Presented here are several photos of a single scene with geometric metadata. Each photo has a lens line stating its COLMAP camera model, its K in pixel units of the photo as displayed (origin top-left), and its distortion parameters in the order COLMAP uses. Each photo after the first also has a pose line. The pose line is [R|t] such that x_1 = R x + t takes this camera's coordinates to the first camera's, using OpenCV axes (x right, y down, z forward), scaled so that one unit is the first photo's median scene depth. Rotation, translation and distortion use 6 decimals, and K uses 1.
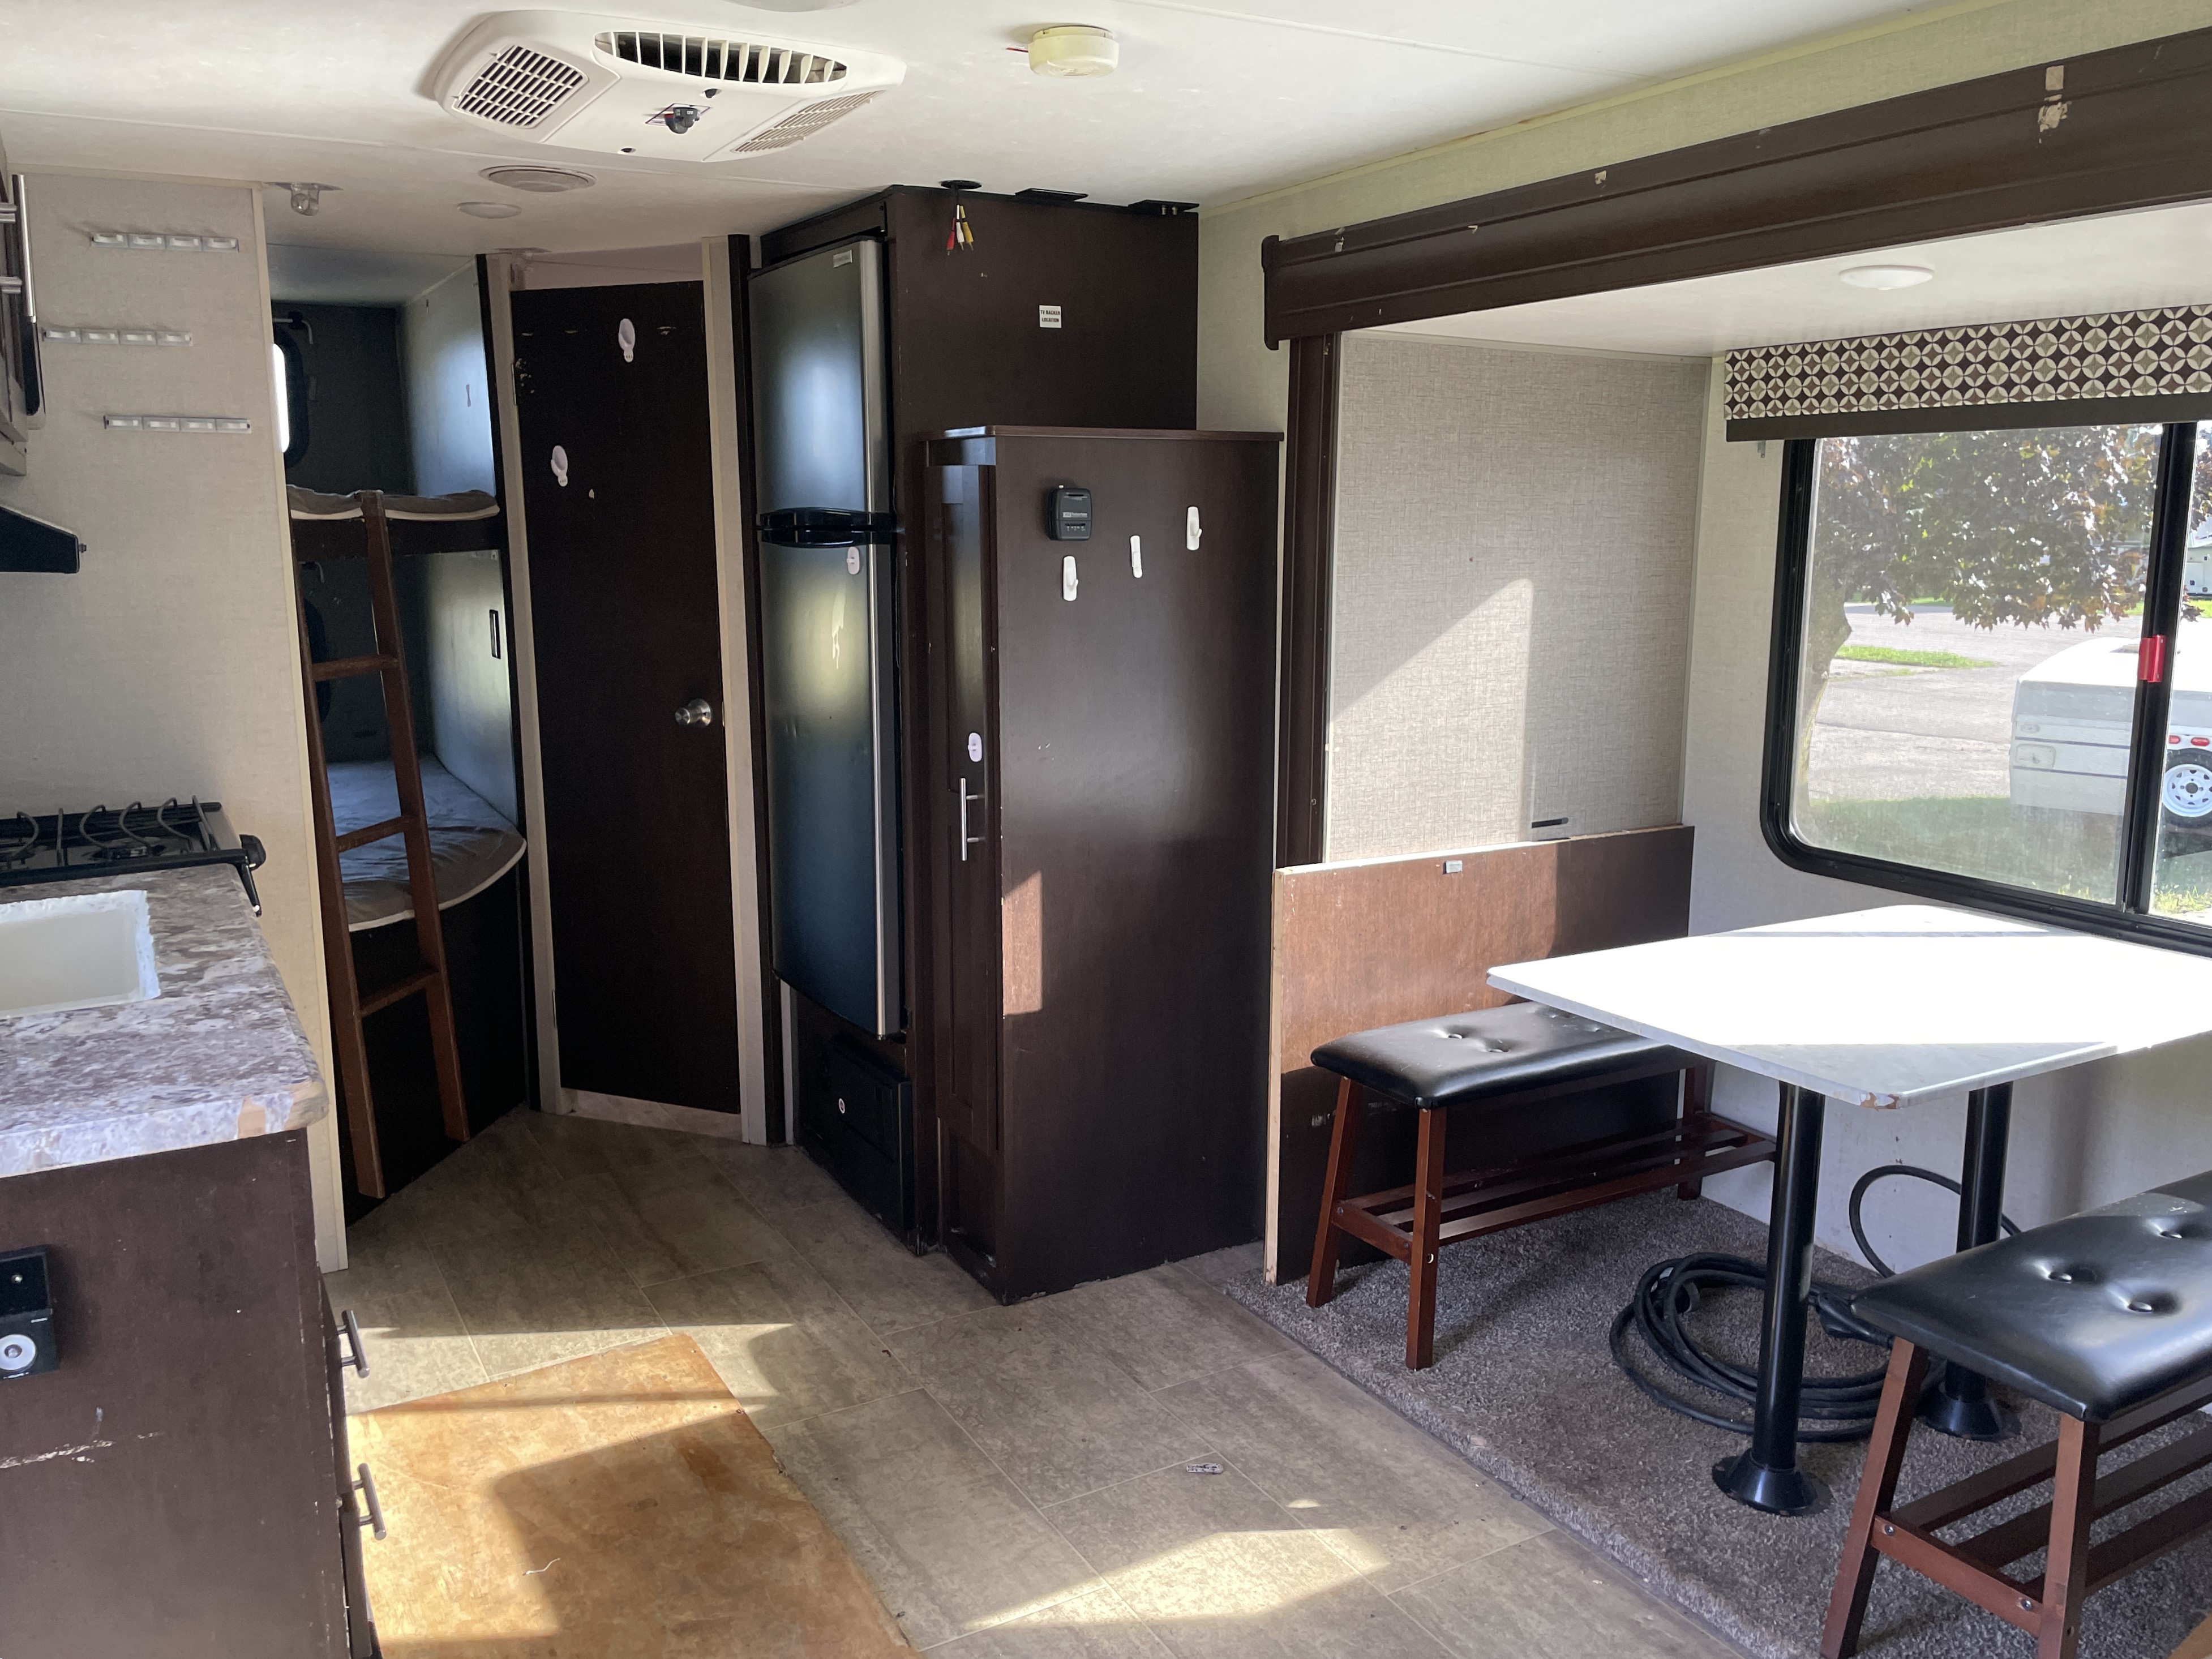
lens RADIAL K [[1764.7, 0, 1110.1], [0, 1764.7, 824.9], [0, 0, 1]] dist [0.019273, -0.006305]
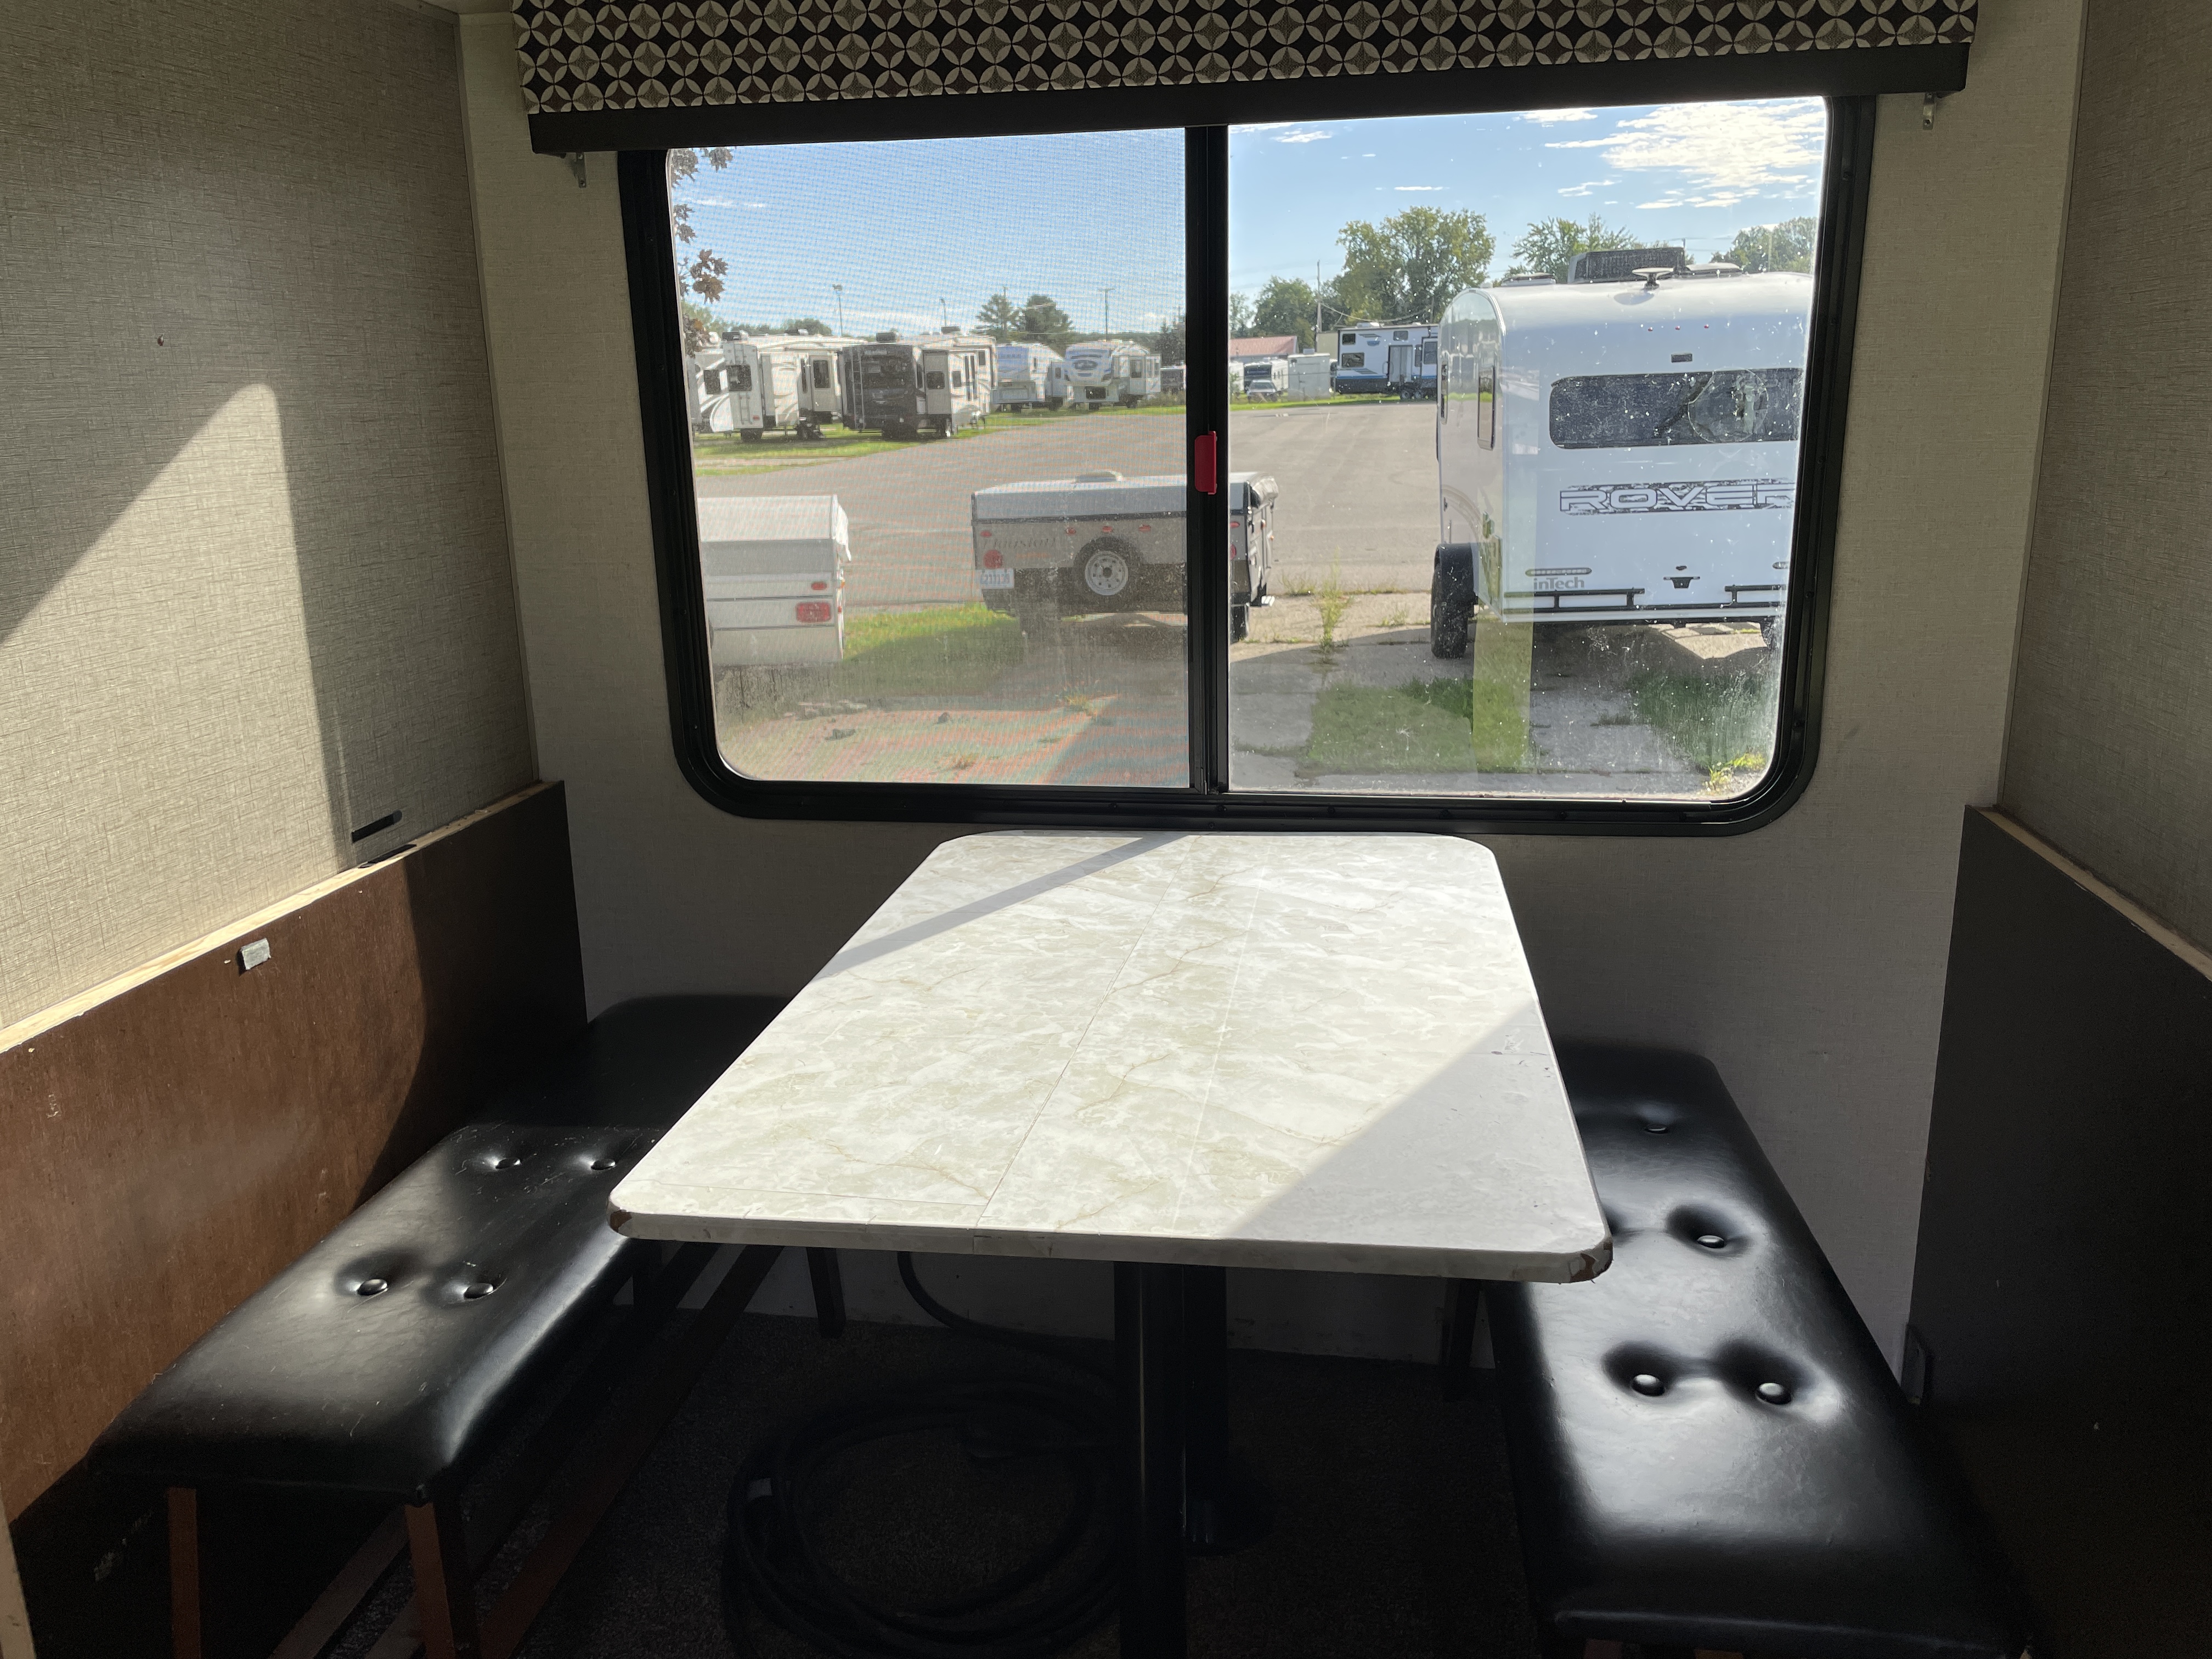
lens RADIAL K [[1666.7, 0, 1104.6], [0, 1666.7, 822.1], [0, 0, 1]] dist [0.003479, -0.007716]
pose [[0.625107, -0.208886, 0.752069, -0.006806], [0.155857, 0.977525, 0.141961, -0.043595], [-0.764820, 0.028475, 0.643614, 0.495553]]
